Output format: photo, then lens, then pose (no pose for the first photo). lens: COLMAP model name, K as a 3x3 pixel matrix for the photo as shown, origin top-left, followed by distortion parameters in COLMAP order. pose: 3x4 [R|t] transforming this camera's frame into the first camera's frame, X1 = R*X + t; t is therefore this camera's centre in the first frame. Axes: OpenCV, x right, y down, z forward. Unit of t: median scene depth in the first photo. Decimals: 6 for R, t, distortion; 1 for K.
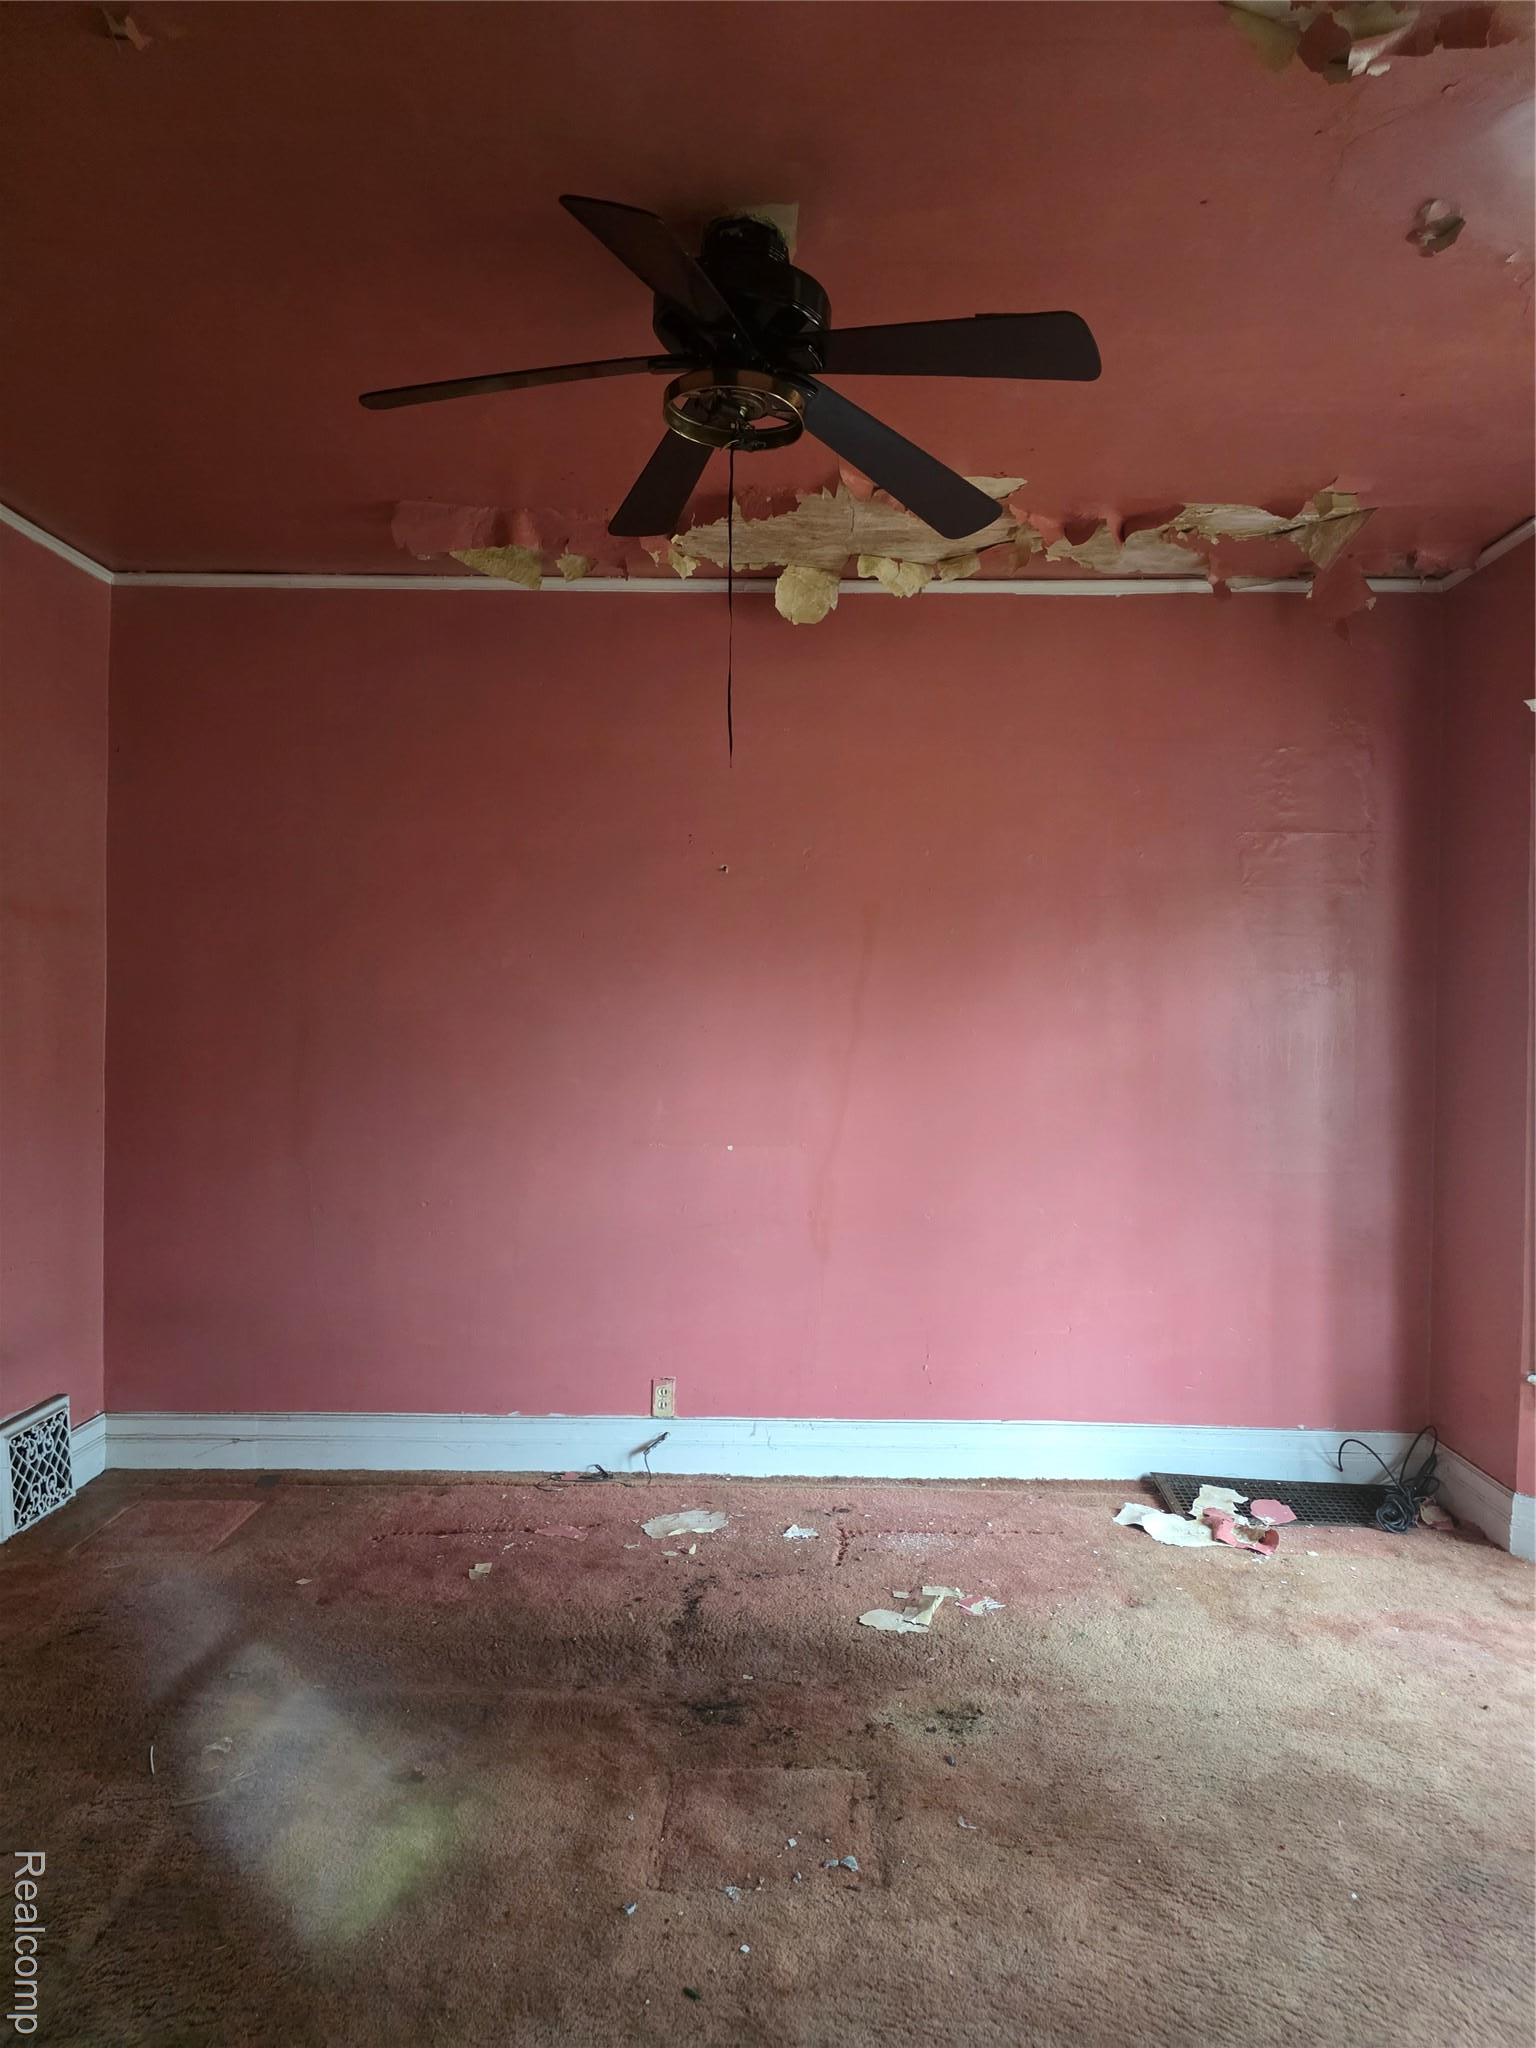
lens RADIAL K [[1379.0, 0, 782.0], [0, 1379.0, 995.8], [0, 0, 1]] dist [0.058181, -0.006190]
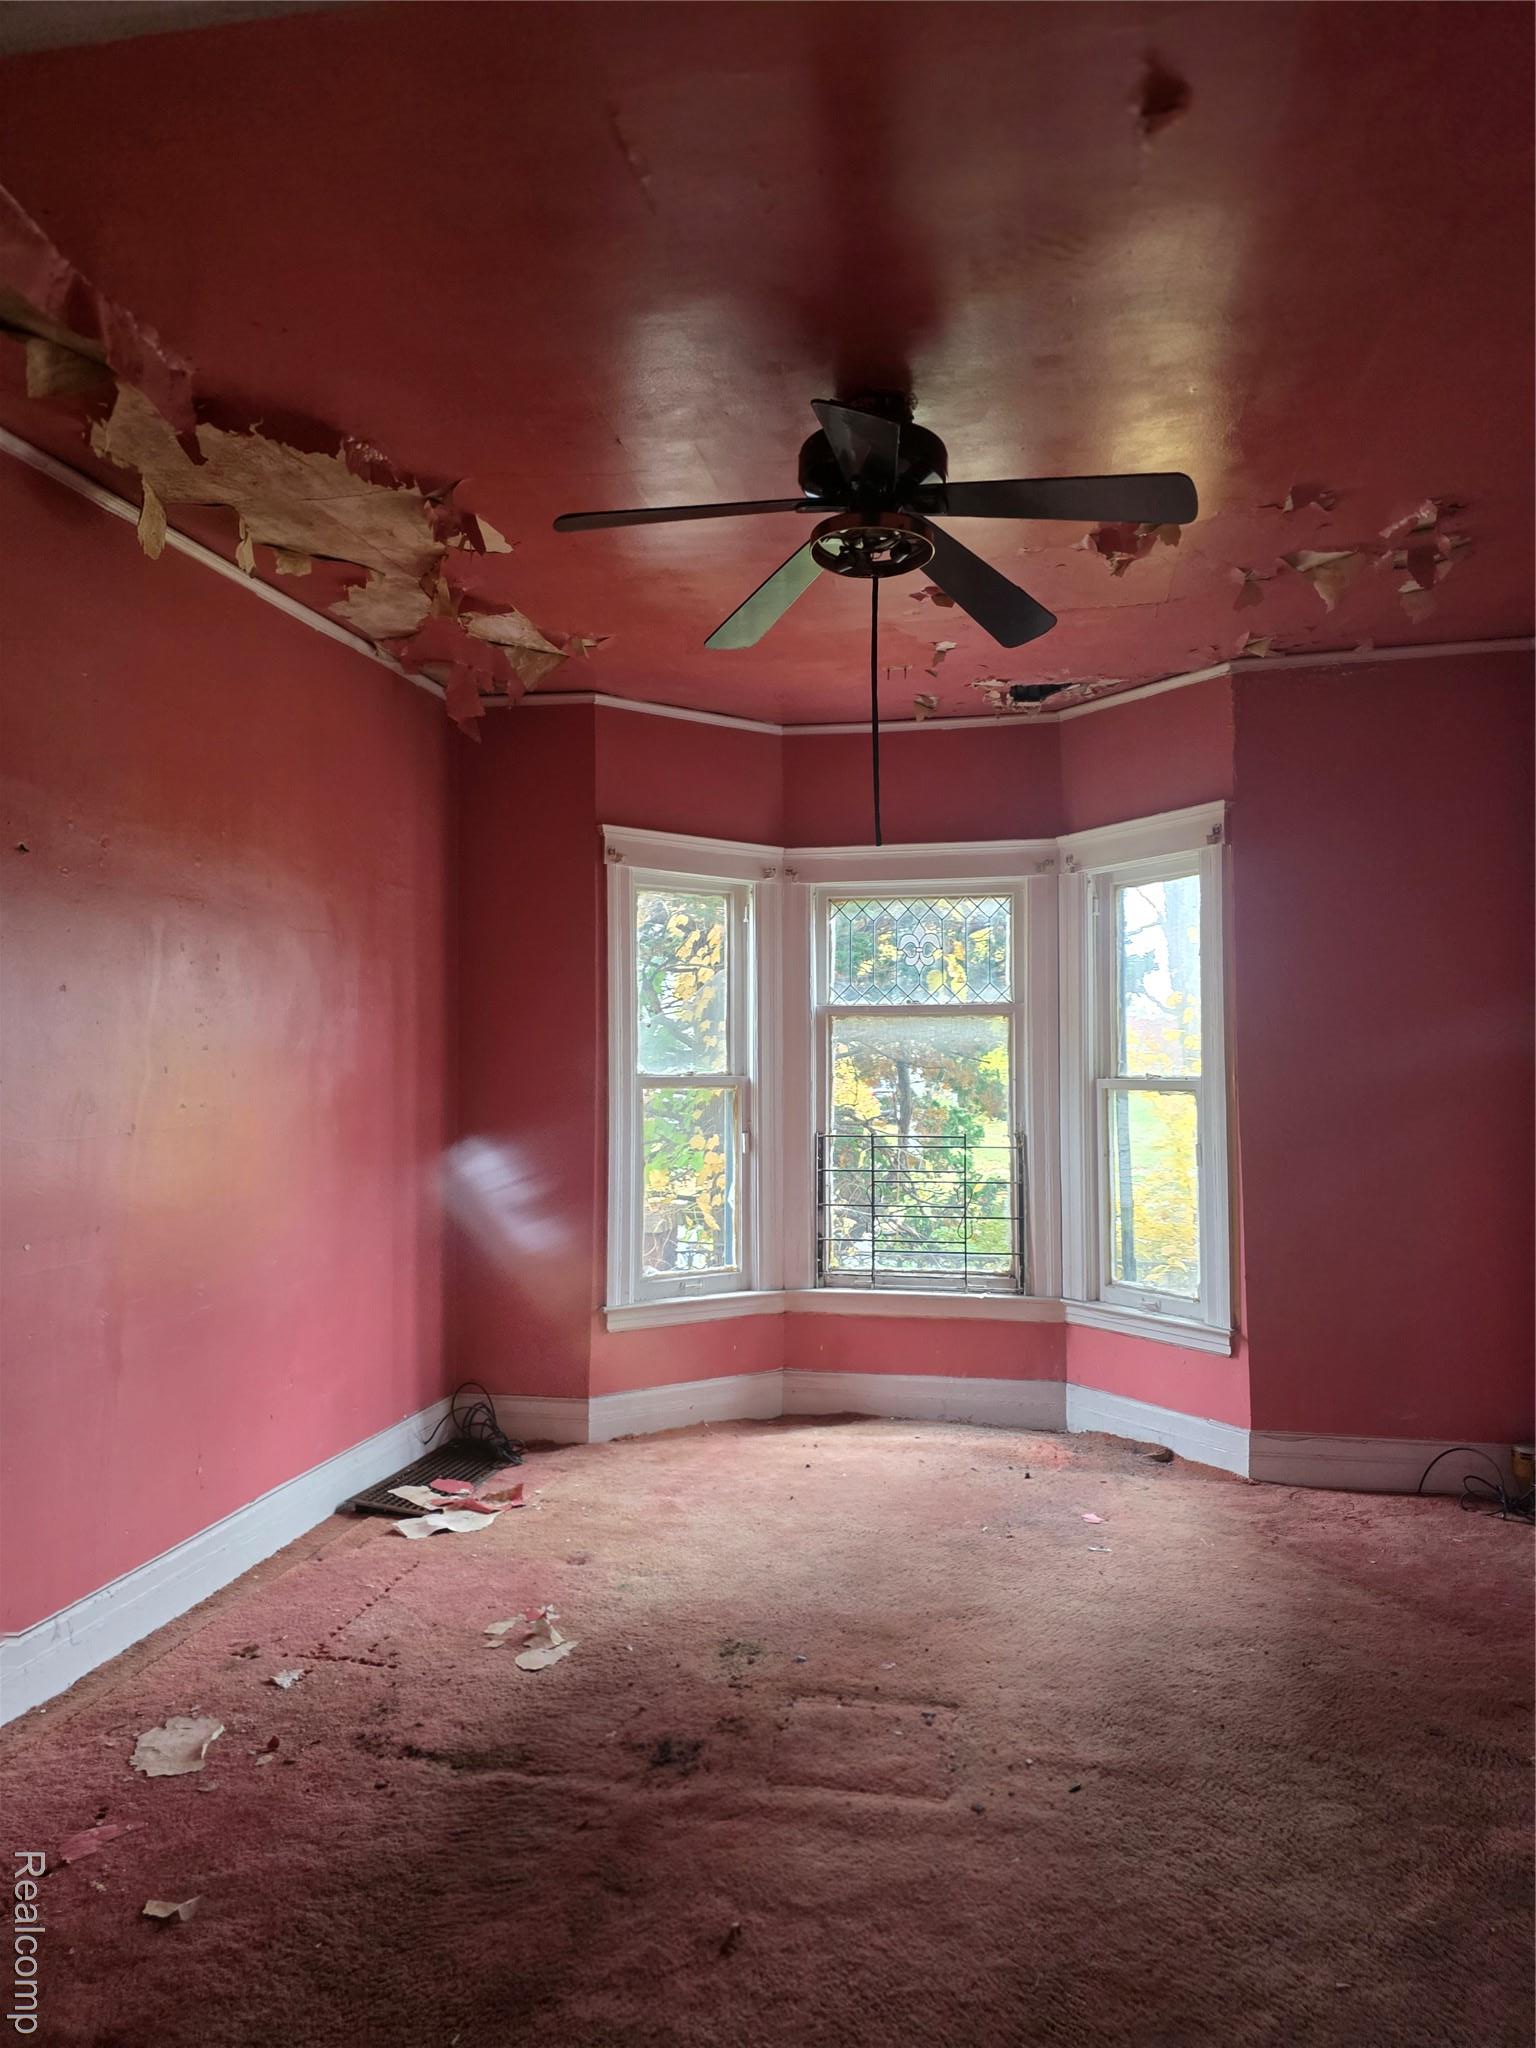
lens RADIAL K [[1379.0, 0, 805.1], [0, 1379.0, 1045.7], [0, 0, 1]] dist [0.058181, -0.006190]
pose [[0.183999, -0.008461, 0.982890, -0.752533], [-0.014391, 0.999833, 0.011301, -0.011064], [-0.982821, -0.016224, 0.183846, 0.533744]]
